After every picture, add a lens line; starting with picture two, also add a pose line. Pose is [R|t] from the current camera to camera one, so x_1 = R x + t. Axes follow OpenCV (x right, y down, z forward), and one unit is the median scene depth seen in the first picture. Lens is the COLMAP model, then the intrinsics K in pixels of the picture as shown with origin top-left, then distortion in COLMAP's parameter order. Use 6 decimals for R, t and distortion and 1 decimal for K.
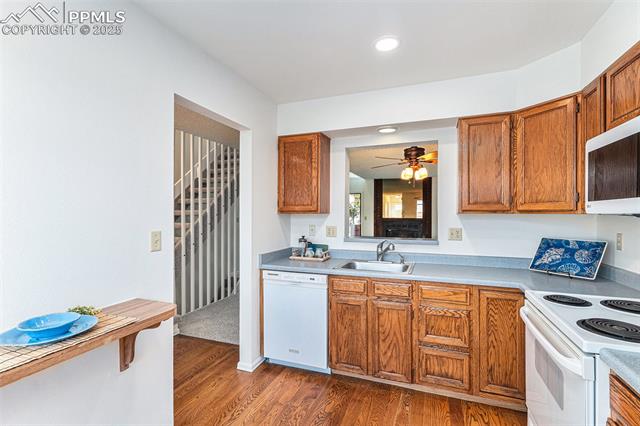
lens RADIAL K [[300.4, 0, 319.7], [0, 300.4, 214.5], [0, 0, 1]] dist [-0.000547, -0.000013]
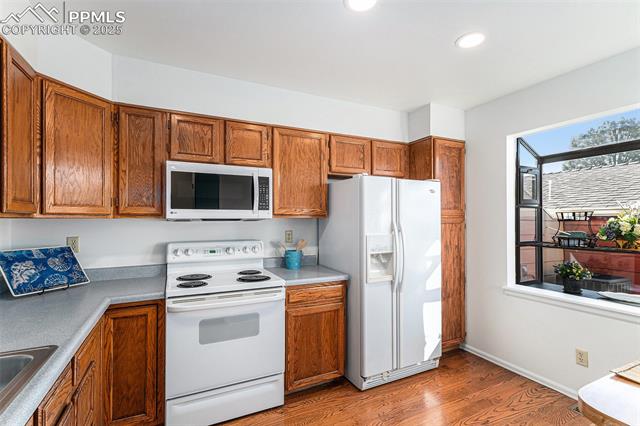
lens RADIAL K [[300.4, 0, 319.1], [0, 300.4, 216.0], [0, 0, 1]] dist [-0.000547, -0.000013]
pose [[-0.733285, 0.008438, 0.679869, -0.331837], [-0.001279, 0.999904, -0.013790, 0.002635], [-0.679920, -0.010981, -0.733204, 1.124024]]
